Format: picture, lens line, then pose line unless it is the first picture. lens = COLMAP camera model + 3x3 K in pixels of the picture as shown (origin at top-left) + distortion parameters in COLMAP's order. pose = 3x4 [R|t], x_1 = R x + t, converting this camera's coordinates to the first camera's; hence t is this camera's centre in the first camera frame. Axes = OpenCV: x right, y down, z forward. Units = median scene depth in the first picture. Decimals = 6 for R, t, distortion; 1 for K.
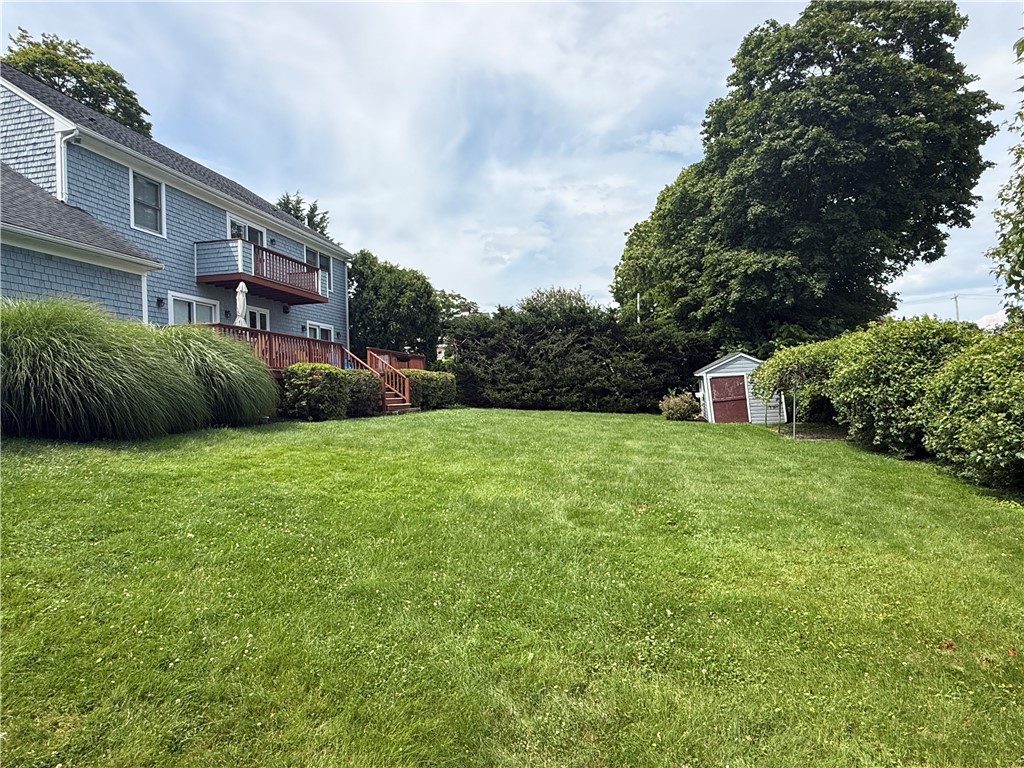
lens RADIAL K [[597.0, 0, 512.0], [0, 597.0, 384.0], [0, 0, 1]] dist [-0.001546, -0.002271]
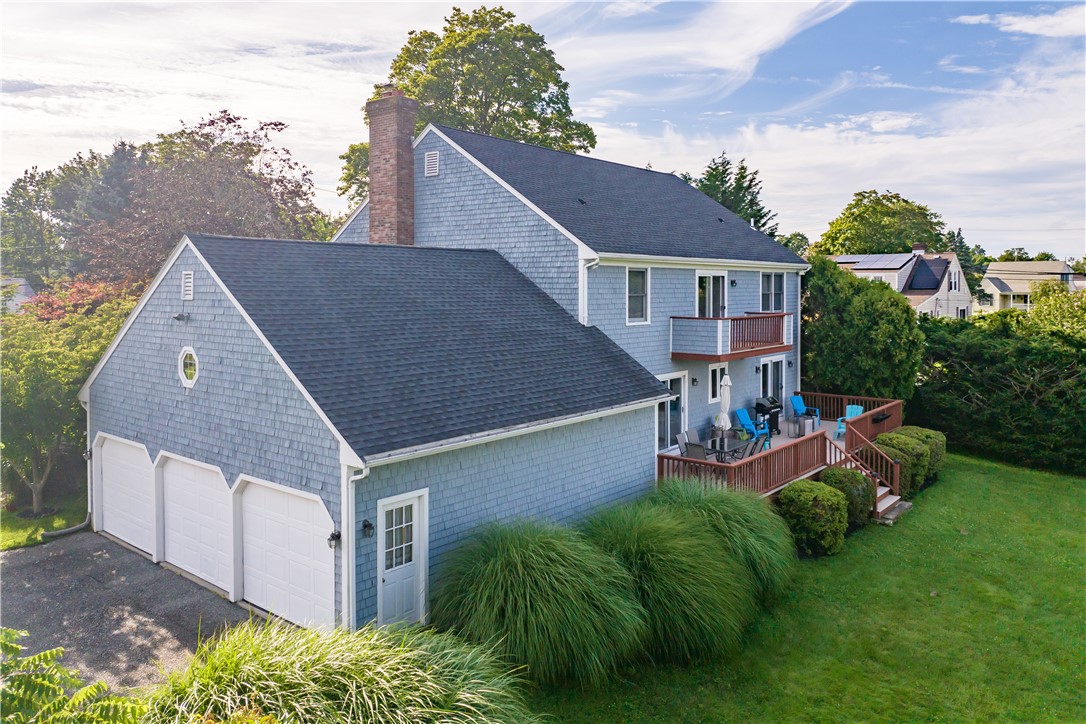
lens RADIAL K [[779.4, 0, 543.0], [0, 779.4, 362.0], [0, 0, 1]] dist [-0.002175, -0.001738]
pose [[0.883473, 0.063774, -0.464121, -0.131771], [-0.016500, 0.994312, 0.105217, -0.301165], [0.468191, -0.085298, 0.879501, -0.206834]]
